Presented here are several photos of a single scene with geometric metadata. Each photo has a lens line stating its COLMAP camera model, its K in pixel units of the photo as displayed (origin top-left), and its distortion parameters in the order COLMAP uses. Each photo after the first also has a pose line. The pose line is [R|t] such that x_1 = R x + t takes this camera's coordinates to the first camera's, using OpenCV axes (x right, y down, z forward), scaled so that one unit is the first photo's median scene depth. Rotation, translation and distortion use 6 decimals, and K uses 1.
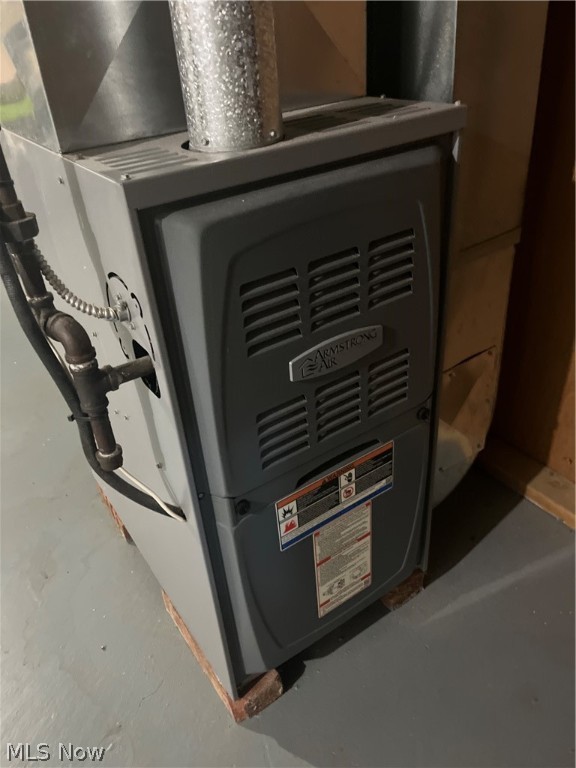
lens RADIAL K [[587.1, 0, 288.0], [0, 587.1, 384.0], [0, 0, 1]] dist [0.047387, -0.060595]
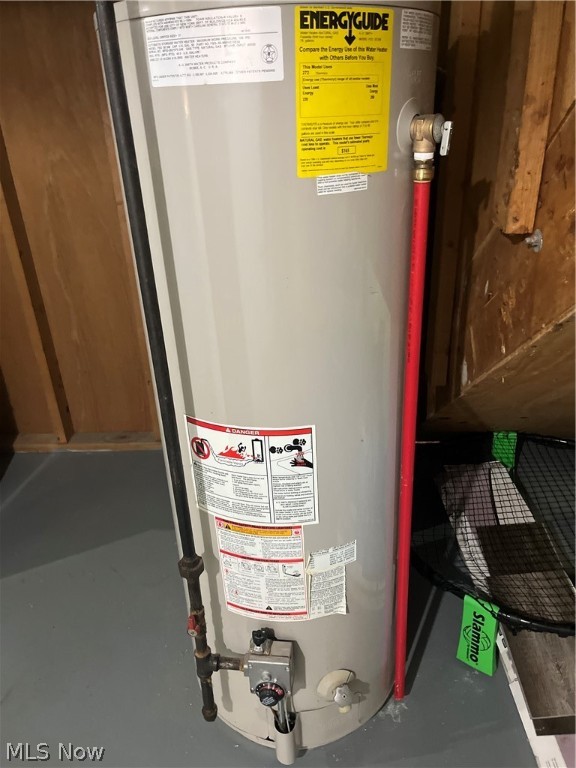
lens RADIAL K [[587.1, 0, 288.0], [0, 587.1, 384.0], [0, 0, 1]] dist [0.047387, -0.060595]
pose [[0.582496, -0.319083, 0.747586, -0.611346], [0.434262, 0.899631, 0.045615, 0.450698], [-0.687106, 0.298077, 0.662597, -1.276765]]
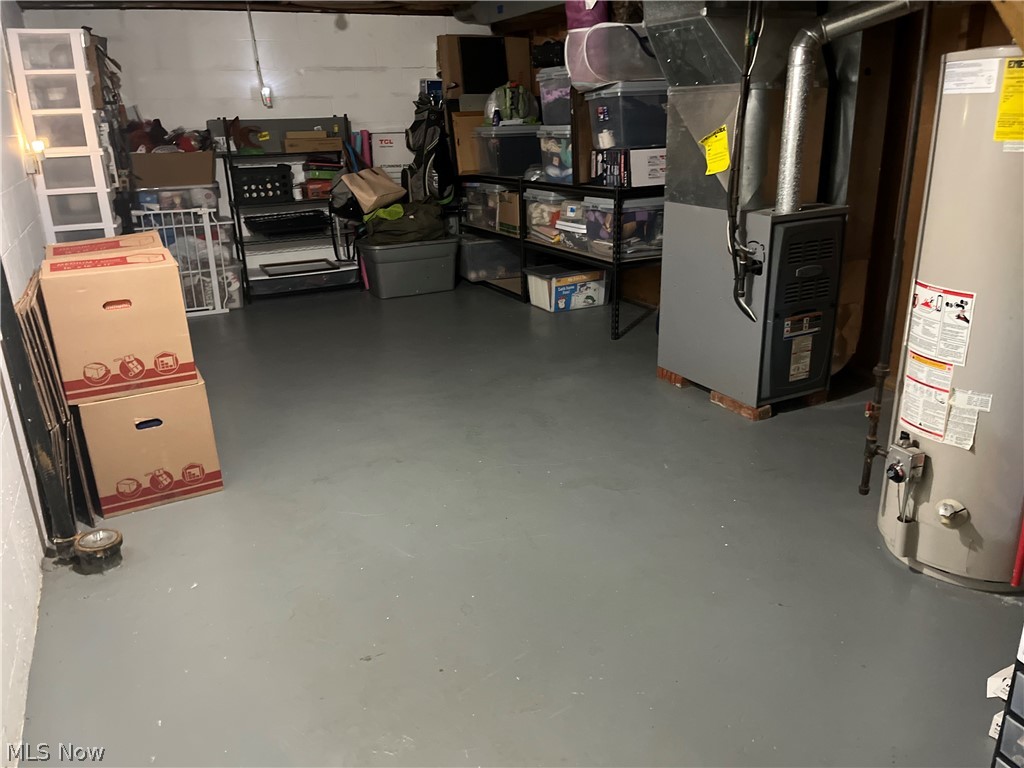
lens RADIAL K [[782.8, 0, 511.8], [0, 782.8, 387.1], [0, 0, 1]] dist [0.047387, -0.060595]
pose [[0.990491, 0.081586, -0.110772, -0.858402], [-0.103824, 0.971569, -0.212779, 1.411495], [0.090263, 0.222256, 0.970801, -2.771522]]
